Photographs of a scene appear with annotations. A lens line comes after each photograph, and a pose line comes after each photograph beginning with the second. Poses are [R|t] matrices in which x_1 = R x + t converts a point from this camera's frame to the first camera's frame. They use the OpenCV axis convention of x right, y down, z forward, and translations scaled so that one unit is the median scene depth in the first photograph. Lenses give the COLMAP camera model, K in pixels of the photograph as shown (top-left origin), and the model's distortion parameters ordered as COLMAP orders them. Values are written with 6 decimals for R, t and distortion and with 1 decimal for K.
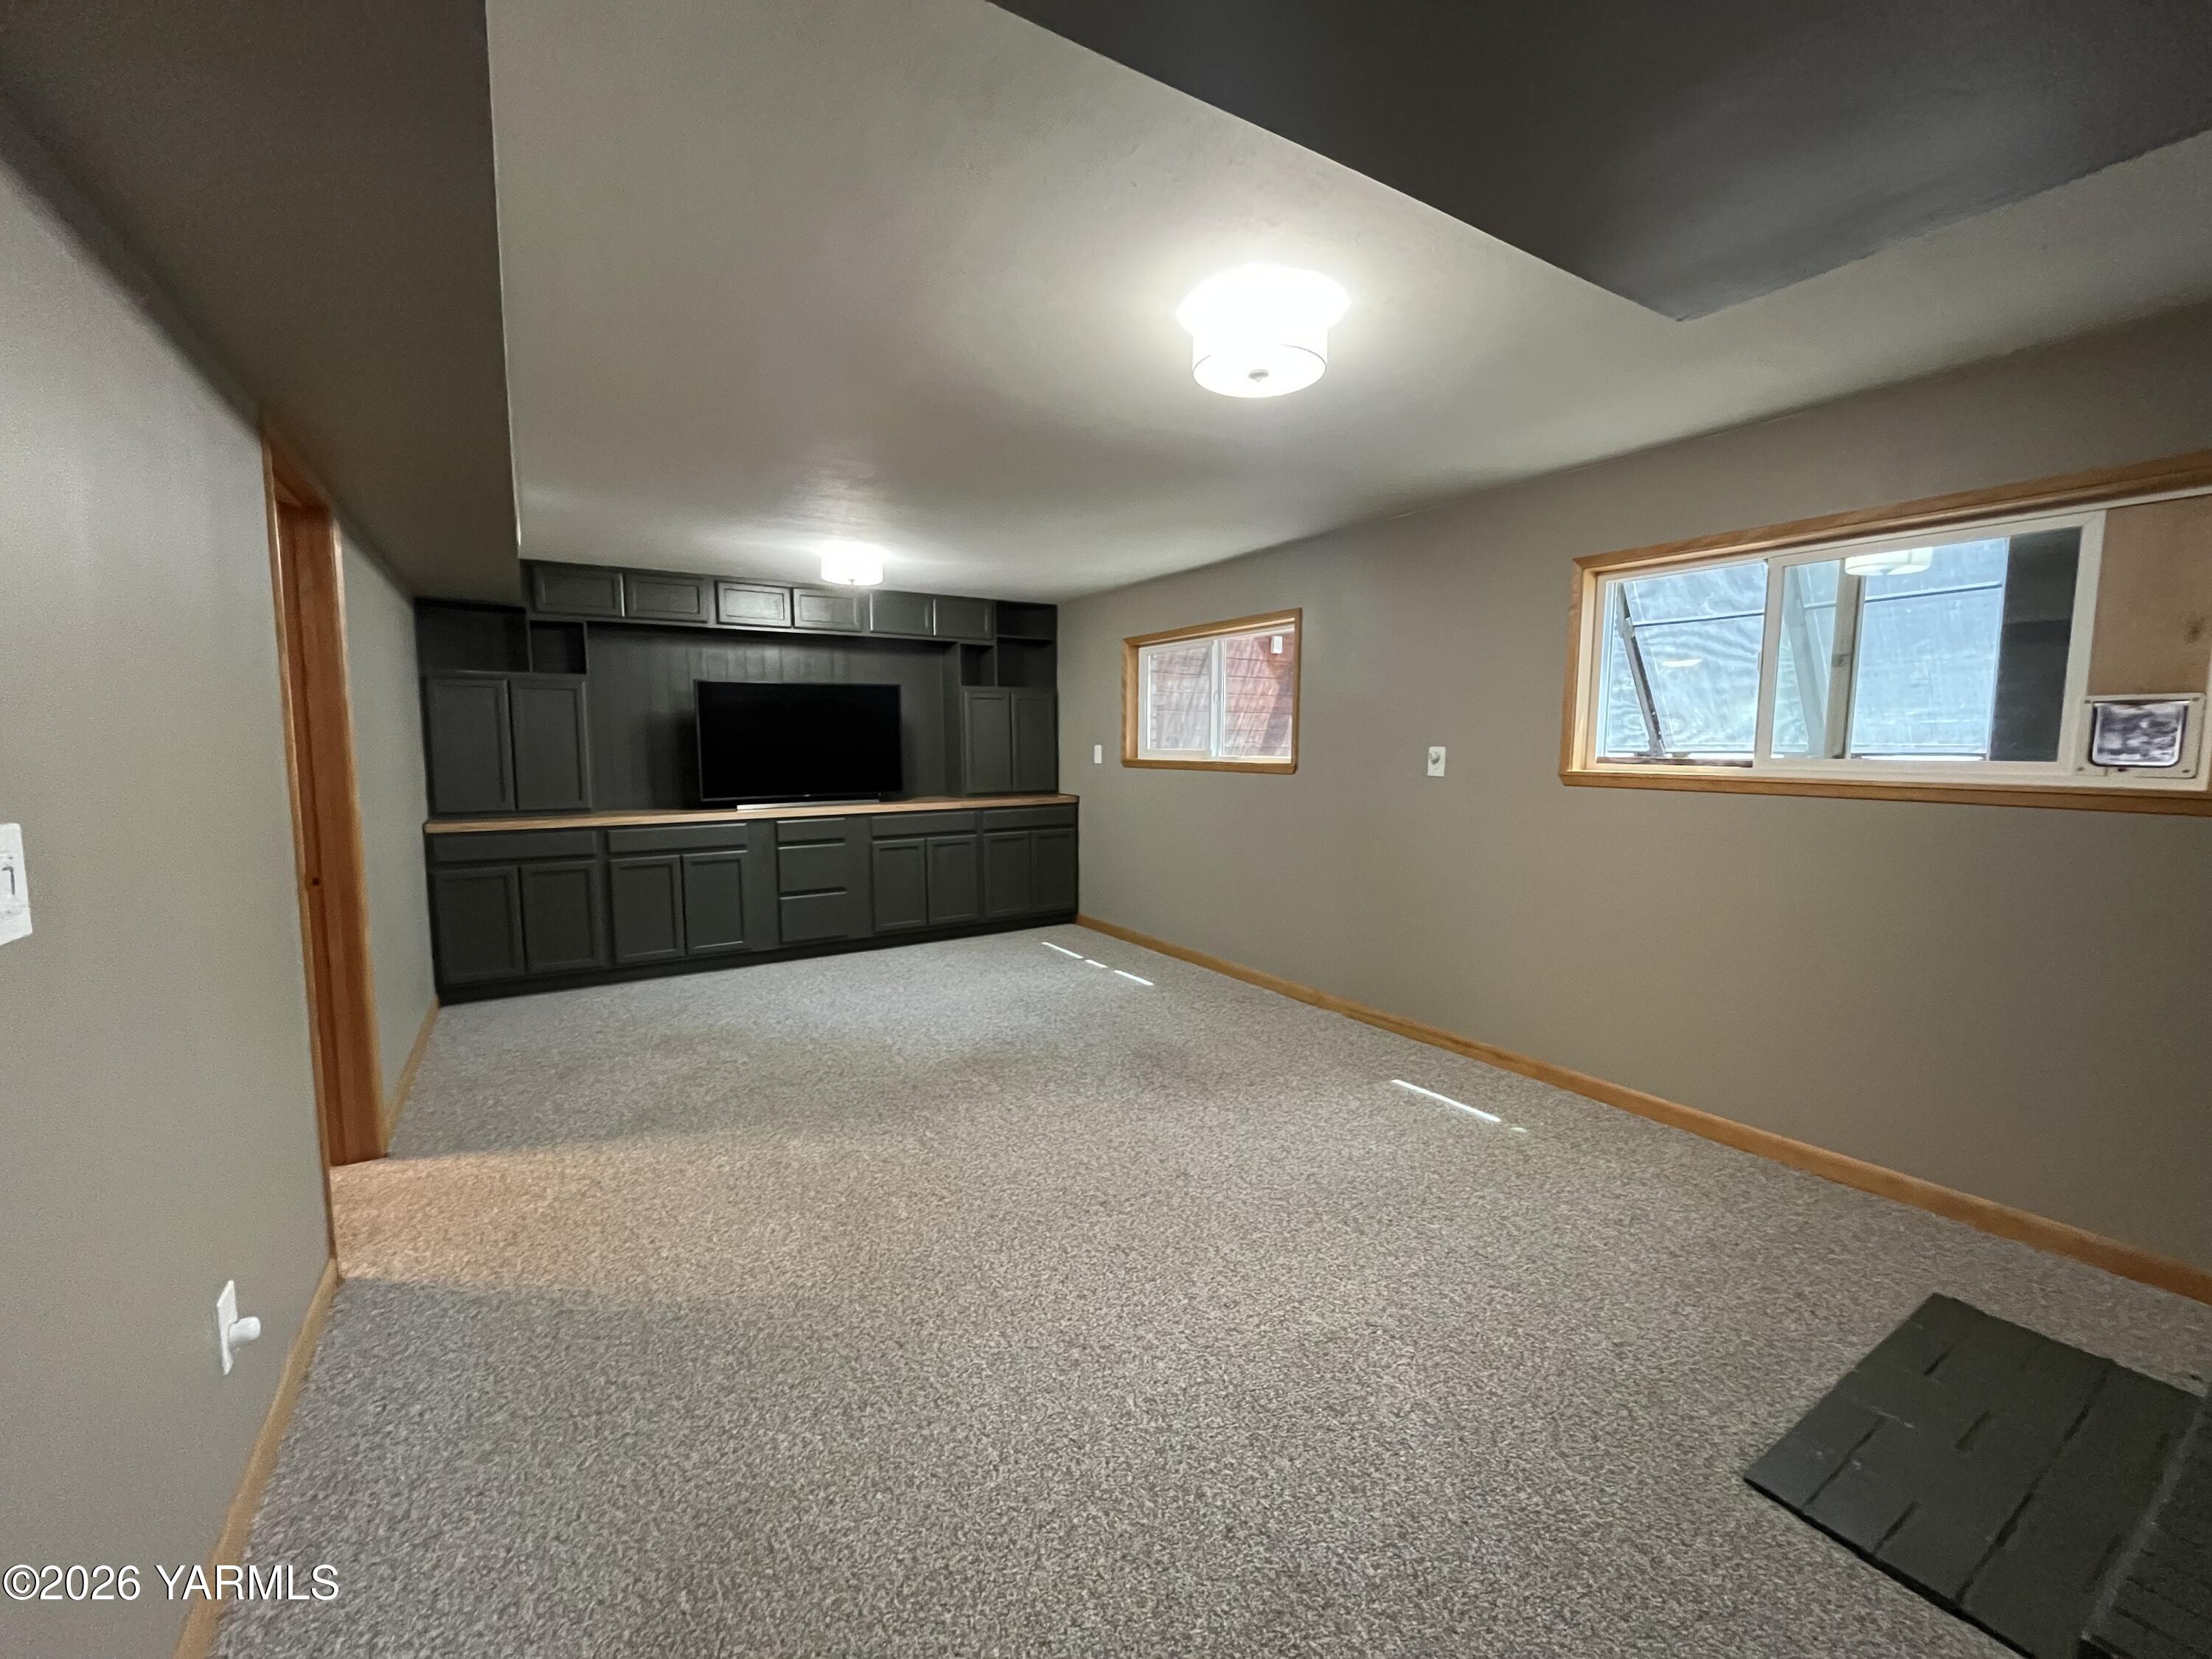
lens RADIAL K [[890.1, 0, 1098.6], [0, 890.1, 825.5], [0, 0, 1]] dist [-0.003327, -0.000009]
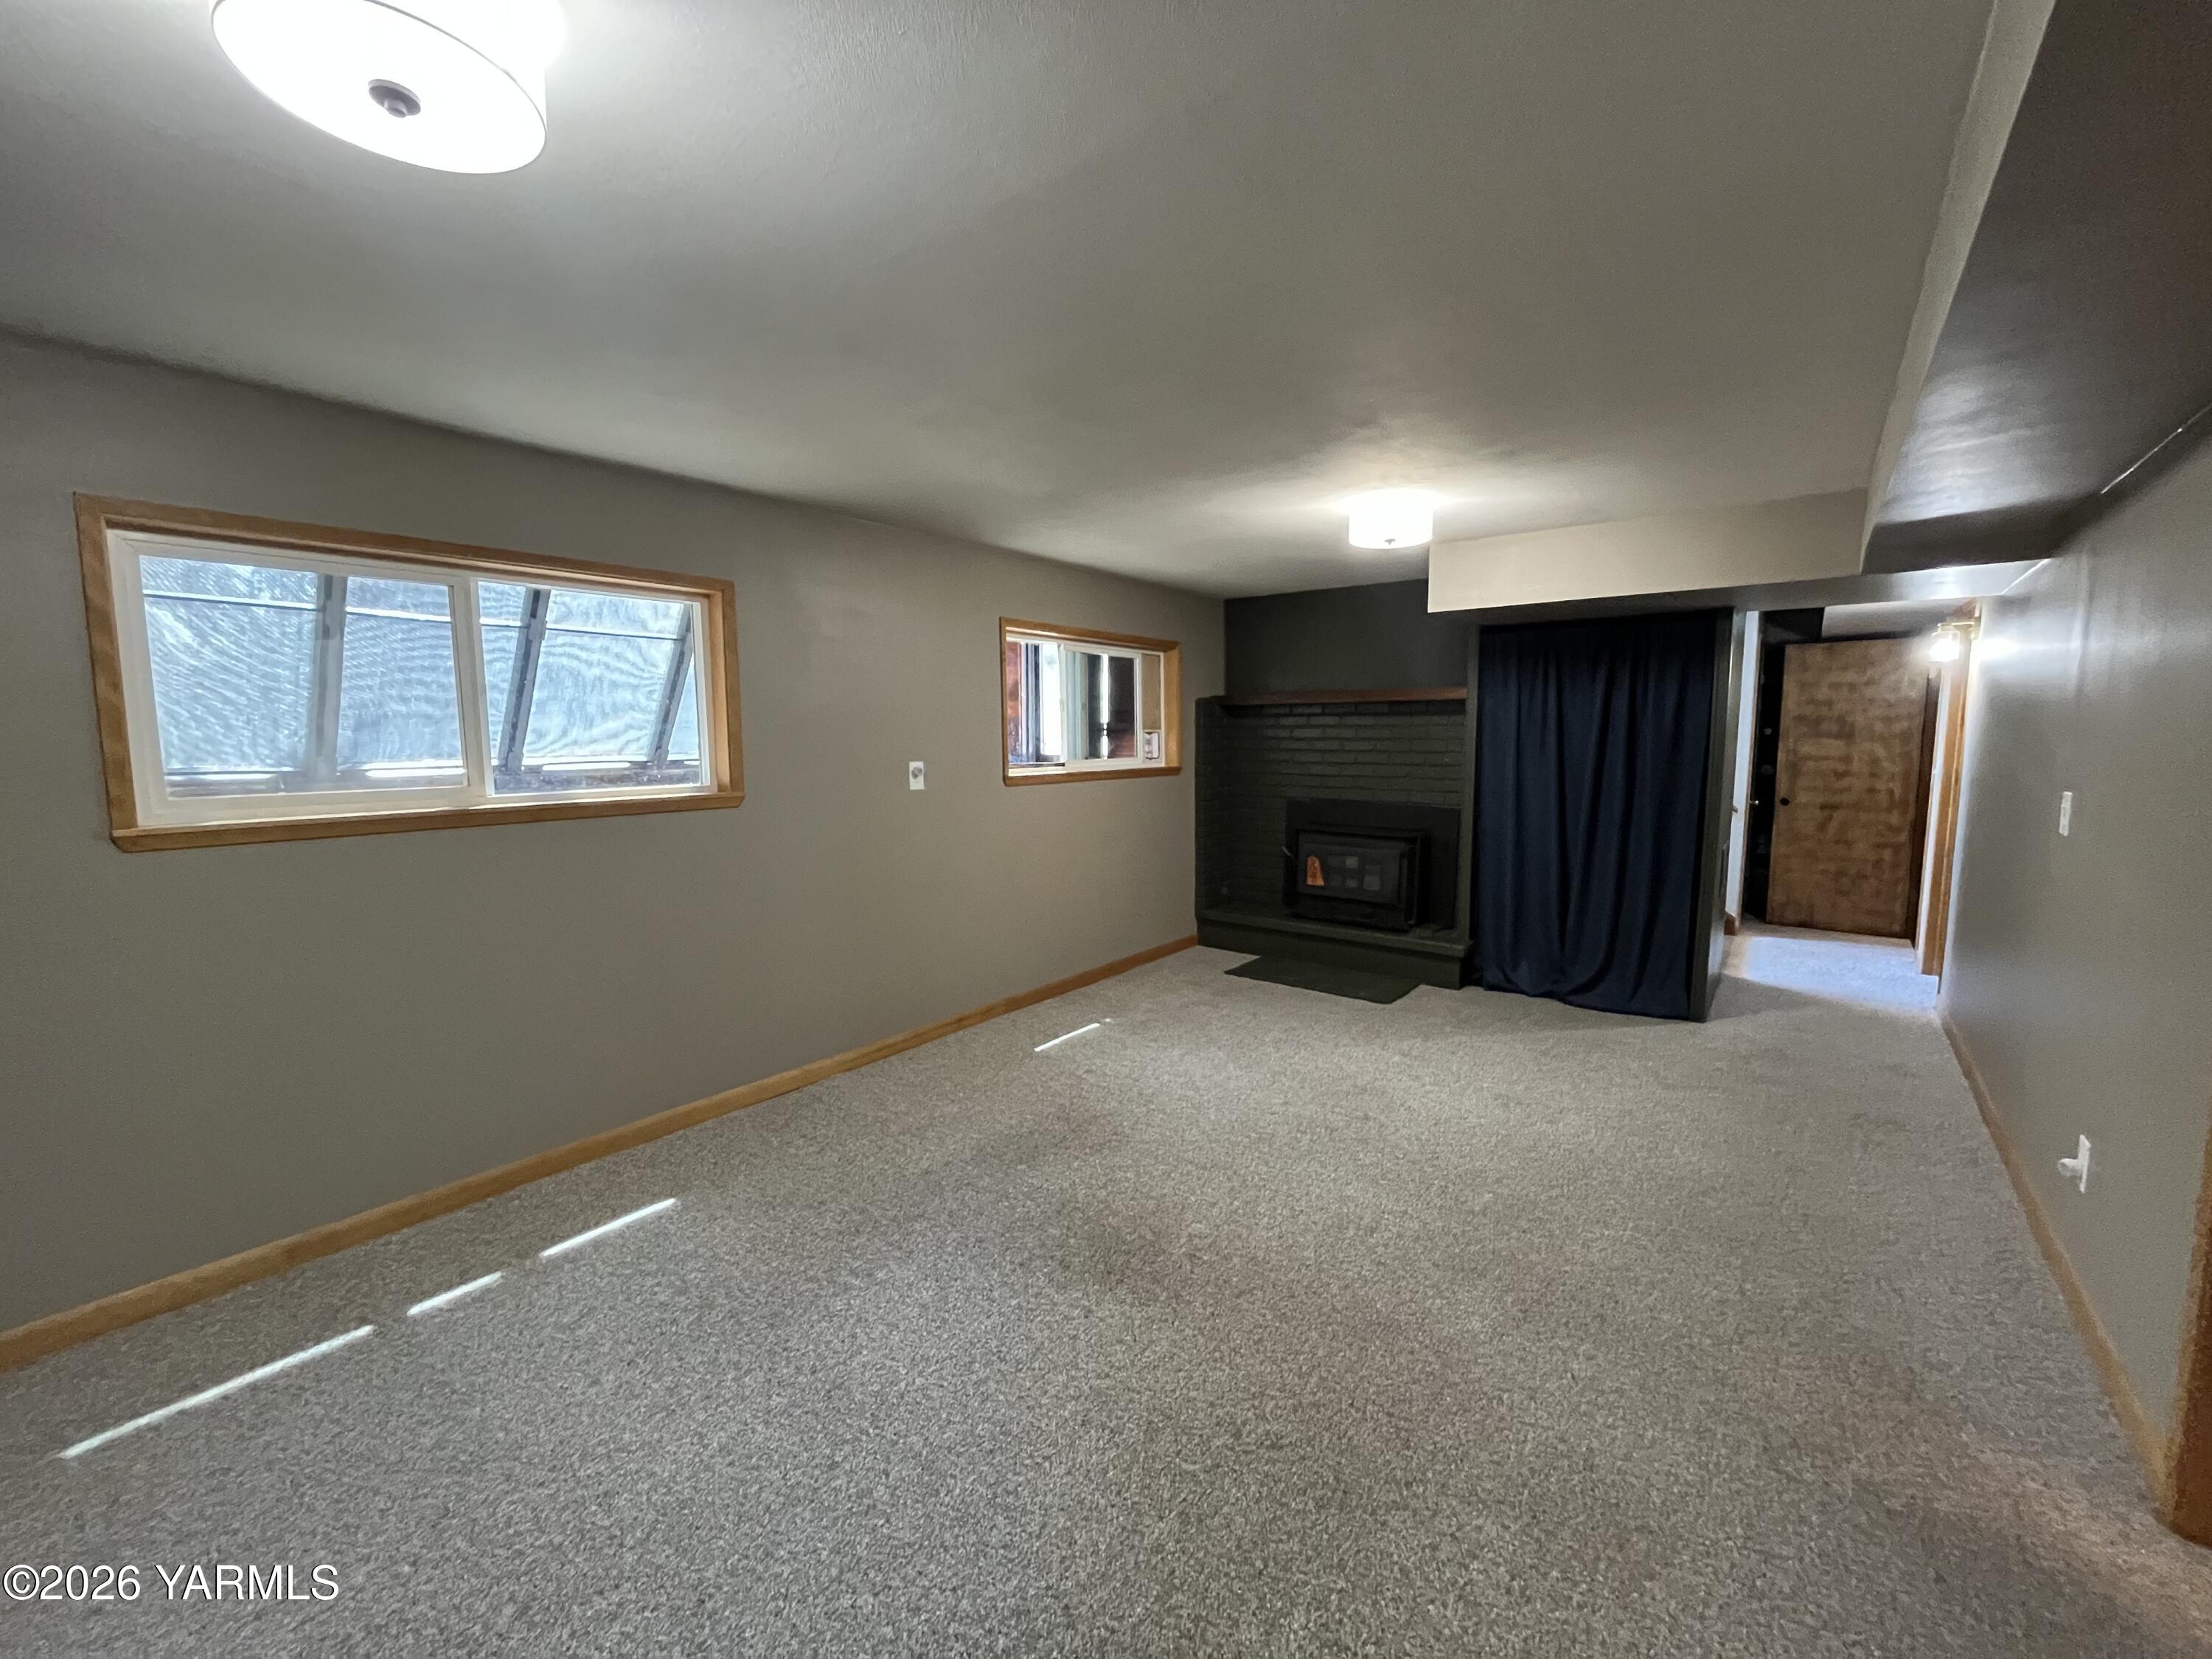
lens RADIAL K [[890.1, 0, 1100.9], [0, 890.1, 829.4], [0, 0, 1]] dist [-0.003327, -0.000009]
pose [[-0.328988, -0.094861, 0.939557, -0.687969], [0.102675, 0.985450, 0.135446, -0.130003], [-0.938736, 0.141029, -0.314462, 1.142727]]
